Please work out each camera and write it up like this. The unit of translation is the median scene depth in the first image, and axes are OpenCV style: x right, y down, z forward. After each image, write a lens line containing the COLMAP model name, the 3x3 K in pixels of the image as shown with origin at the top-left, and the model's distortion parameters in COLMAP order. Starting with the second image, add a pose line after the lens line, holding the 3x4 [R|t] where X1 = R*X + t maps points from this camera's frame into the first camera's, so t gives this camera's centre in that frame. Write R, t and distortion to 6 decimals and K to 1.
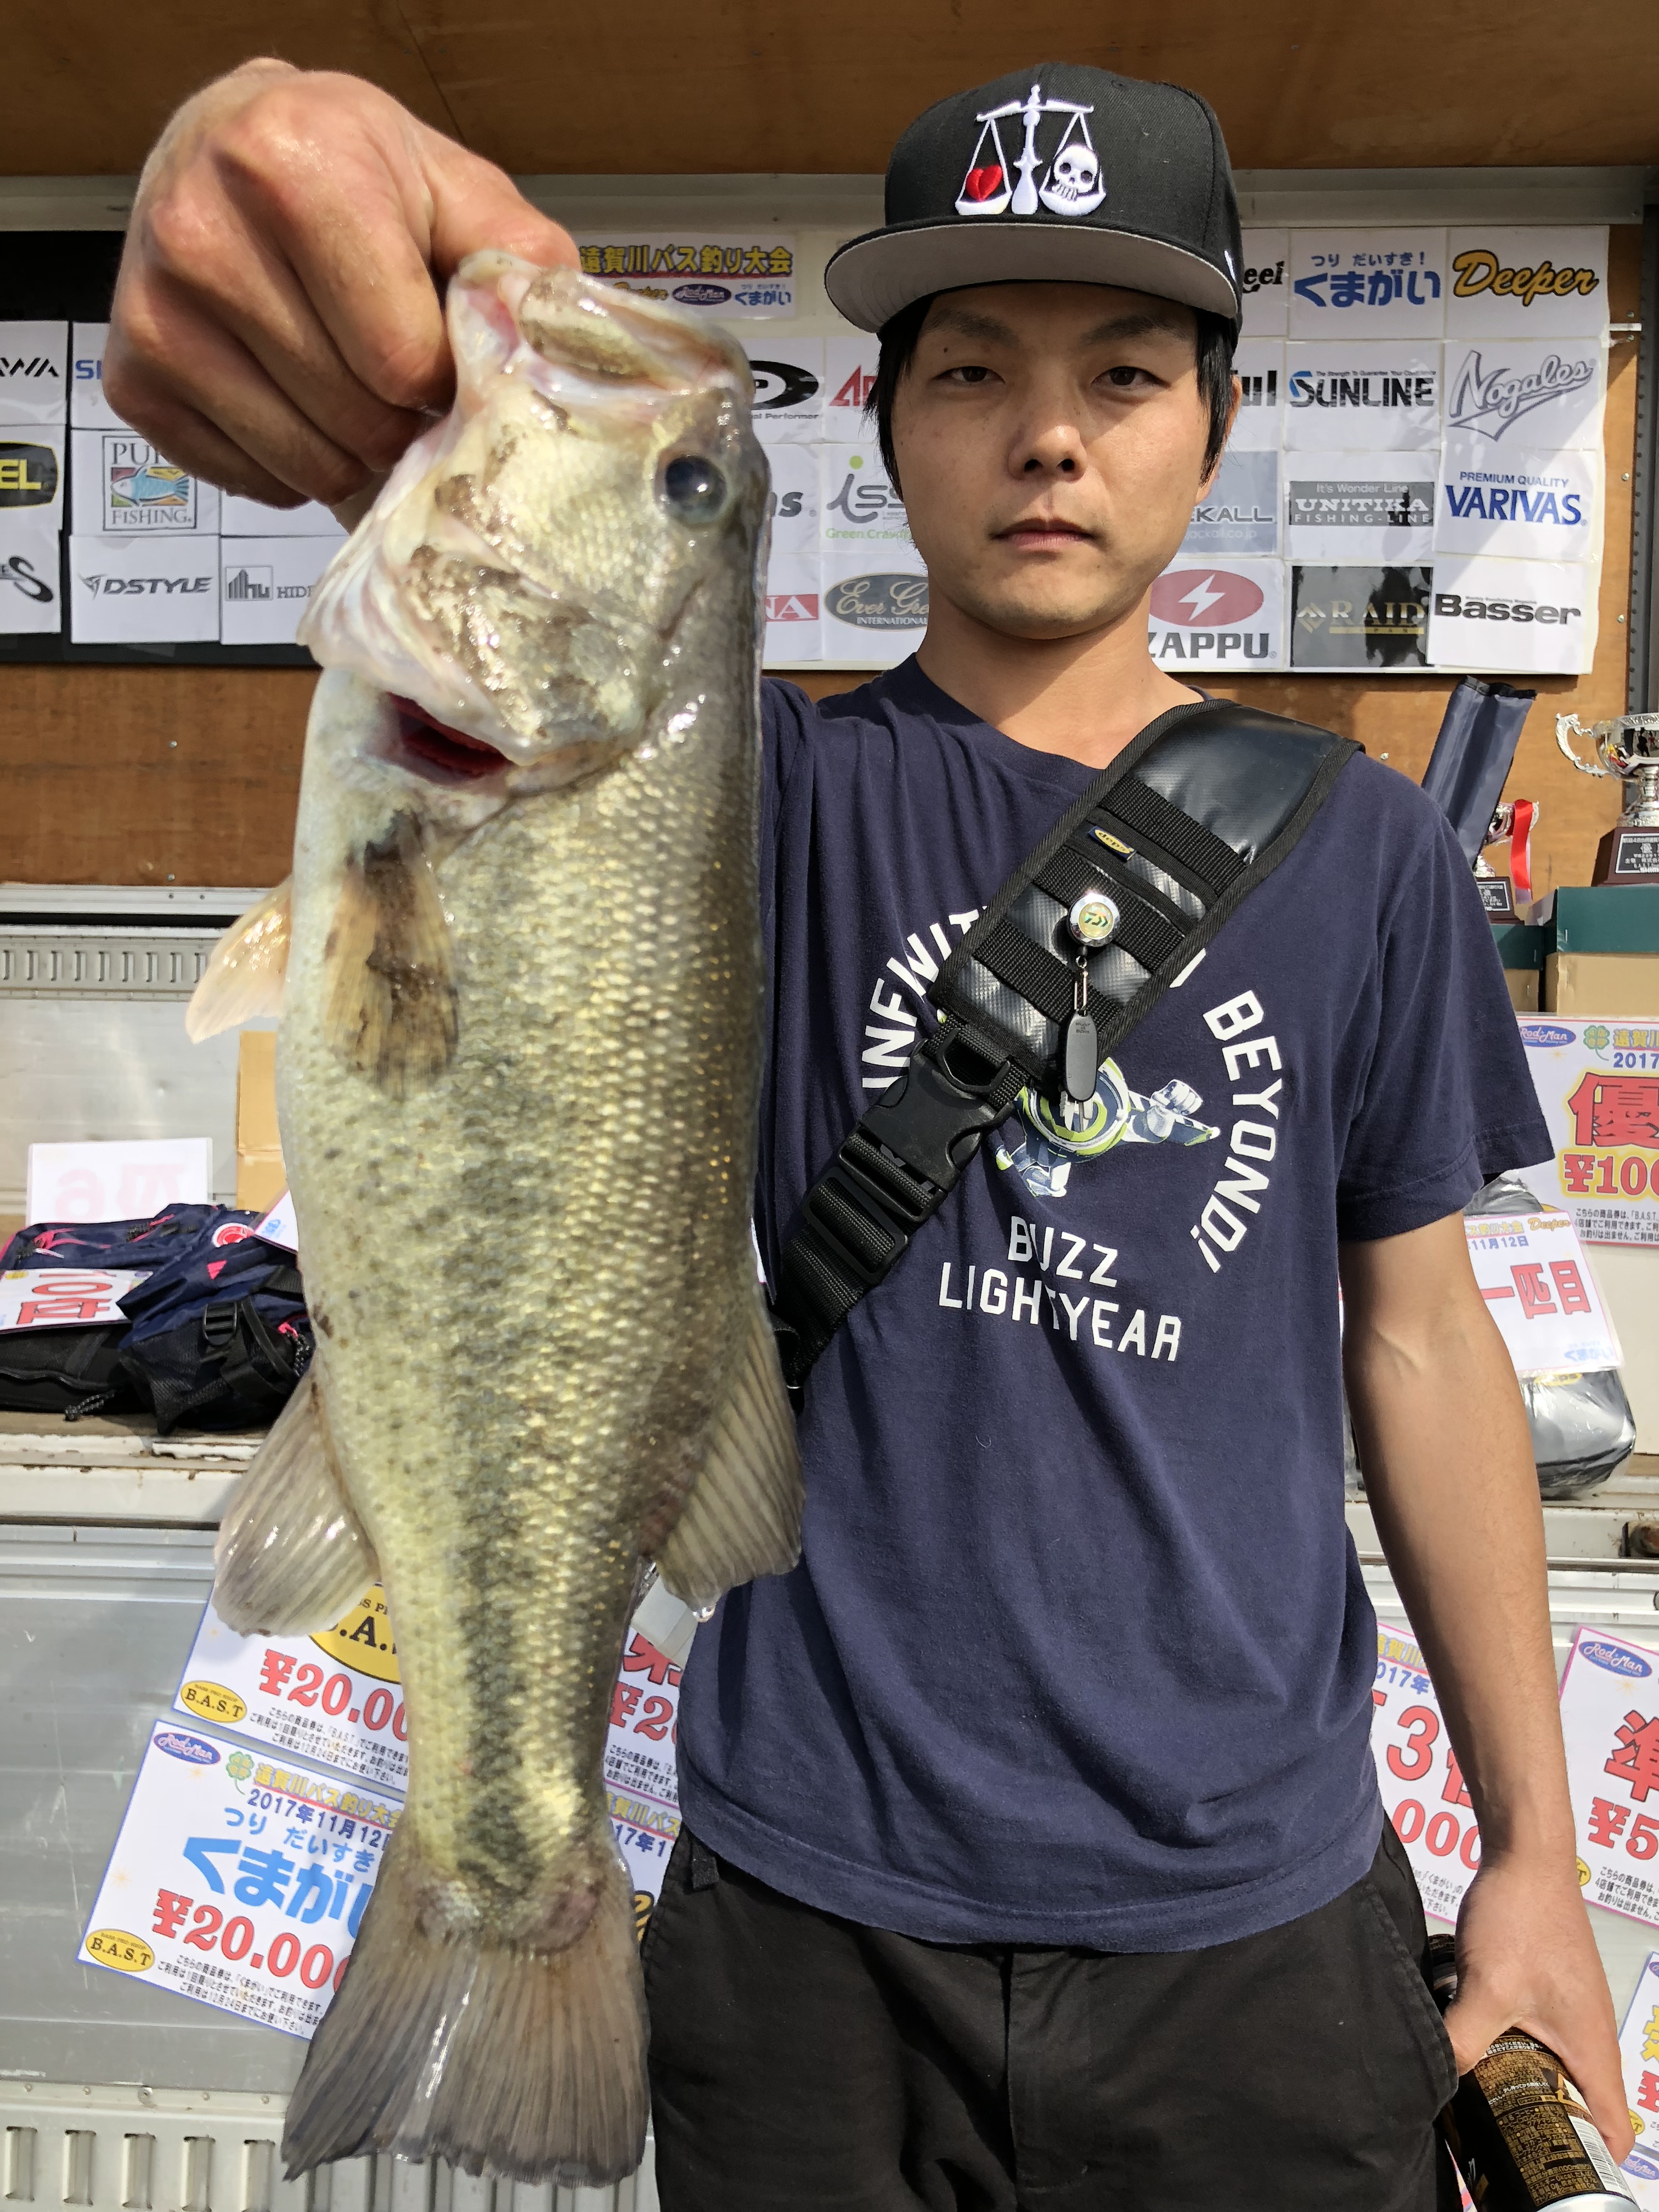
lens RADIAL K [[1777.4, 0, 835.5], [0, 1777.4, 1066.7], [0, 0, 1]] dist [0.003786, 0.007301]
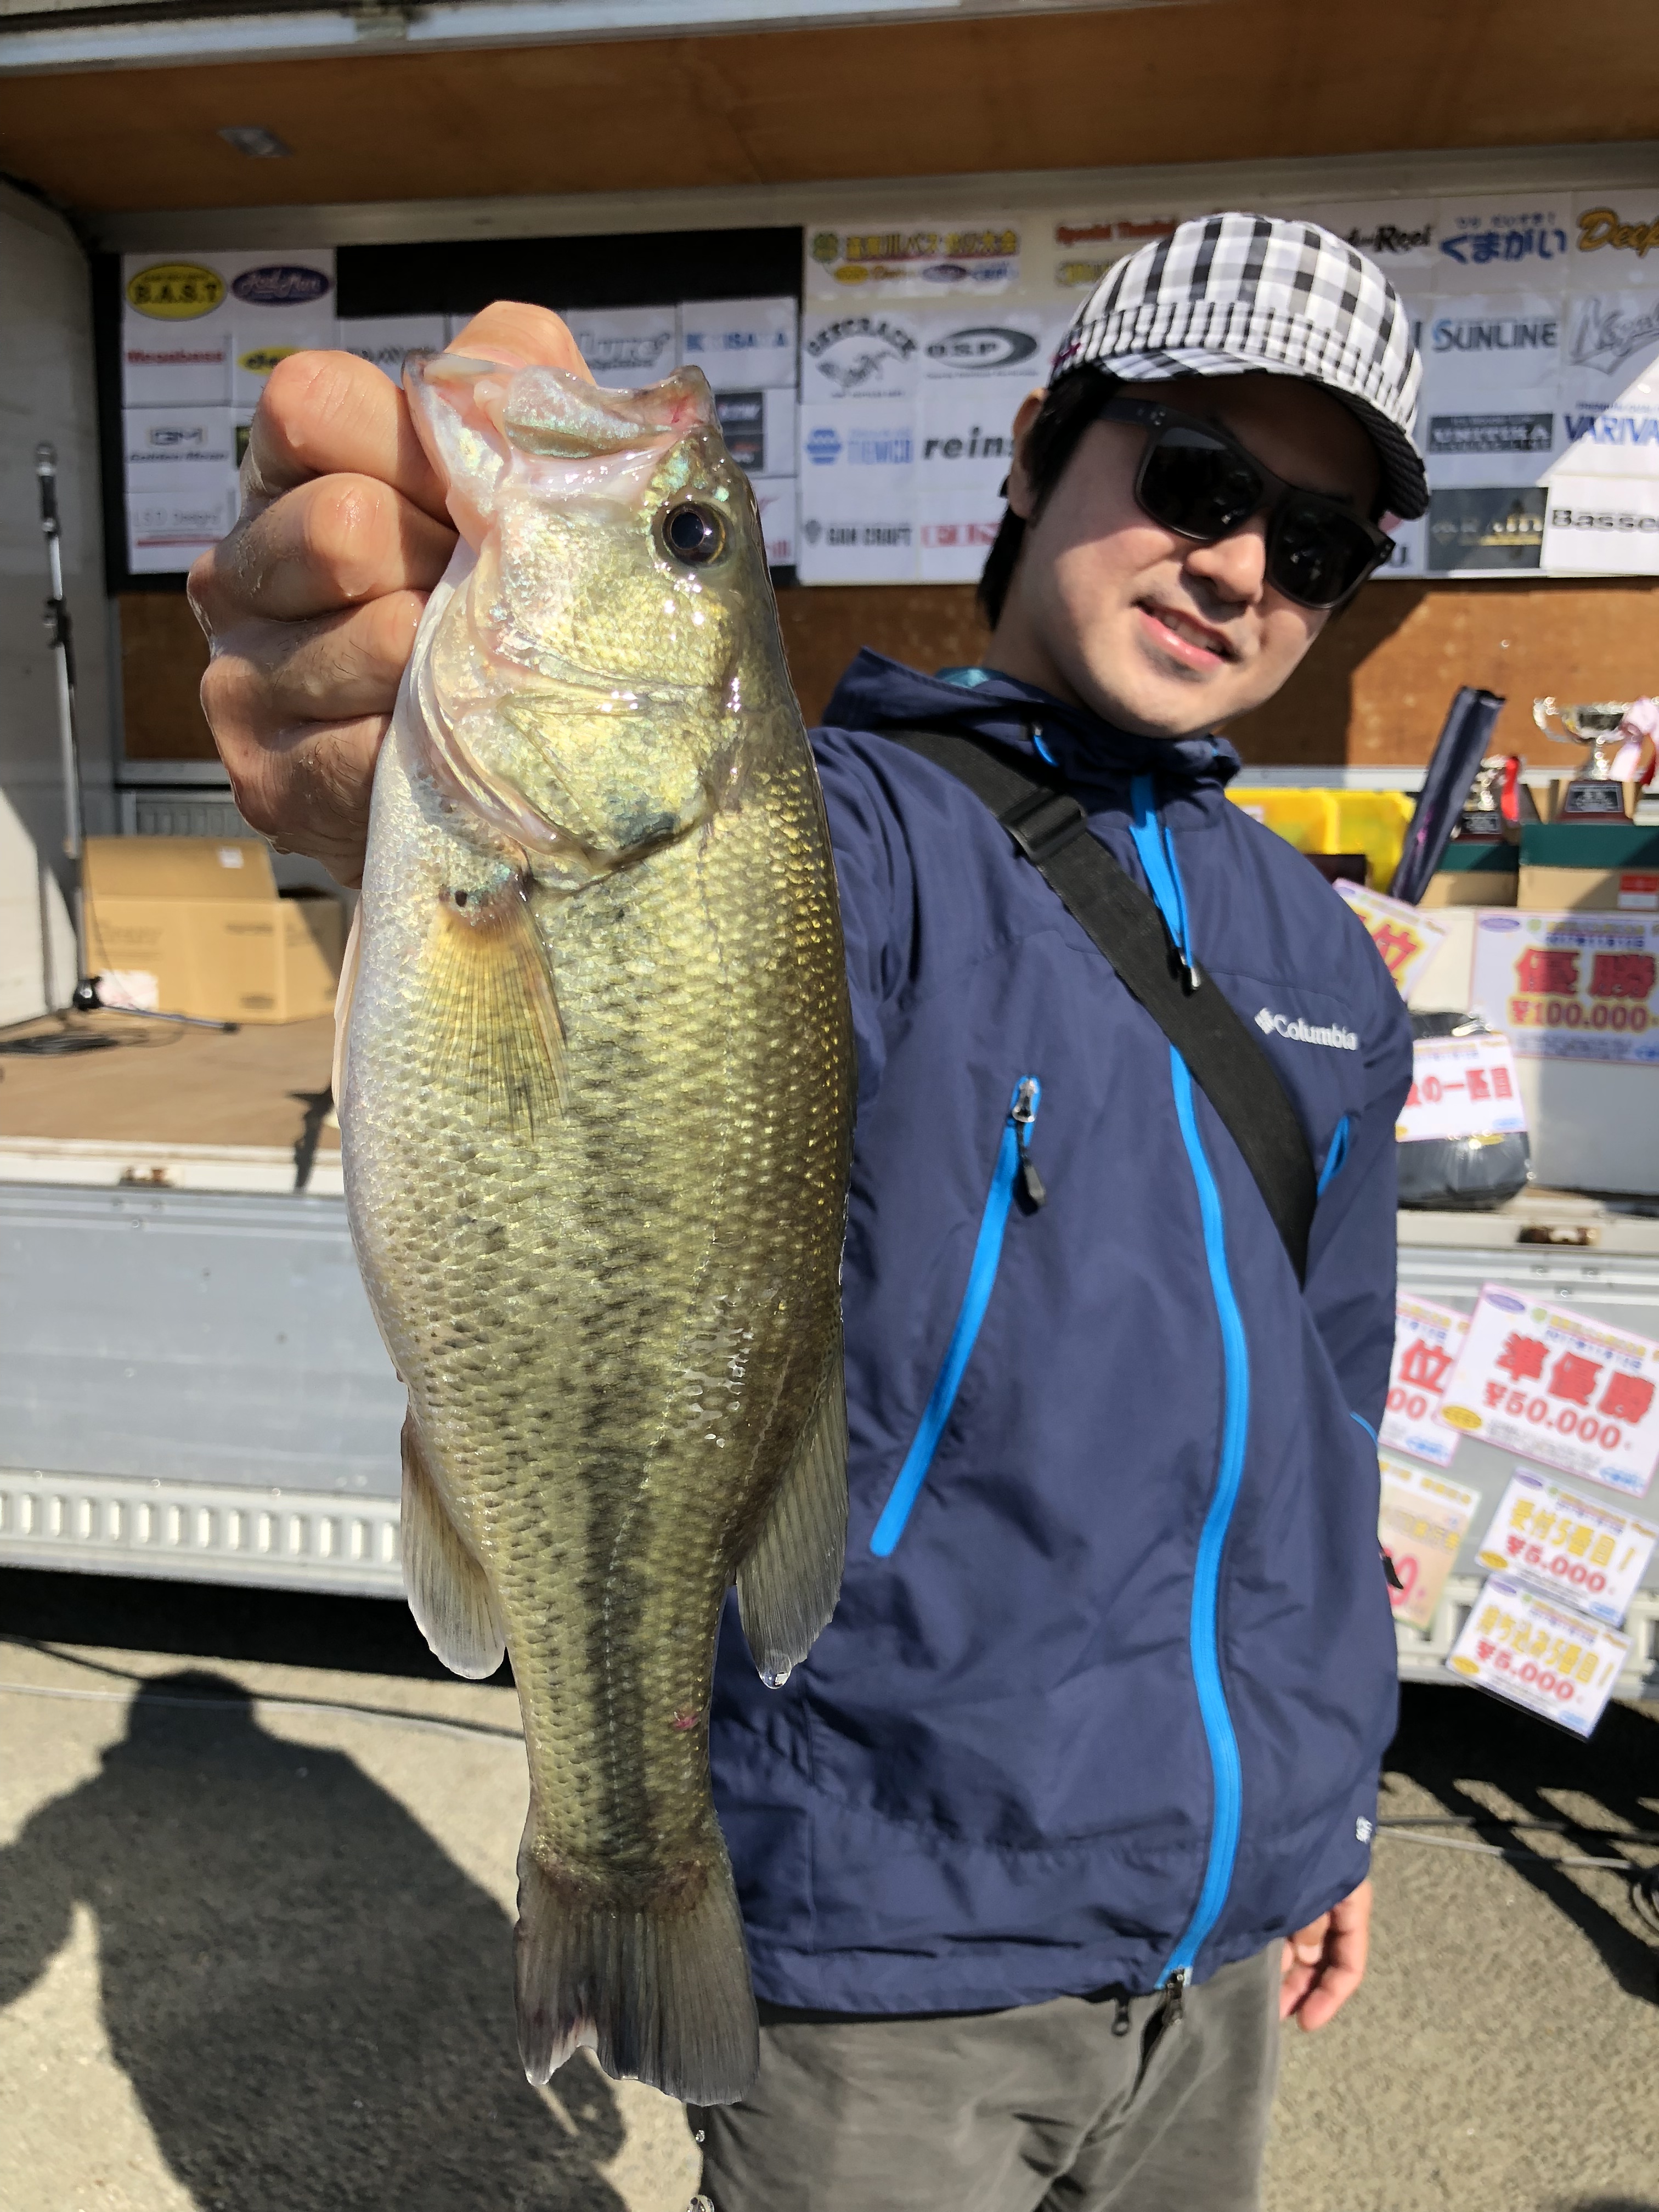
lens RADIAL K [[1777.4, 0, 858.5], [0, 1777.4, 1038.8], [0, 0, 1]] dist [0.003786, 0.007301]
pose [[0.994347, 0.009587, -0.105743, 0.001300], [0.001815, 0.994235, 0.107206, -0.038744], [0.106162, -0.106792, 0.988598, -0.280375]]
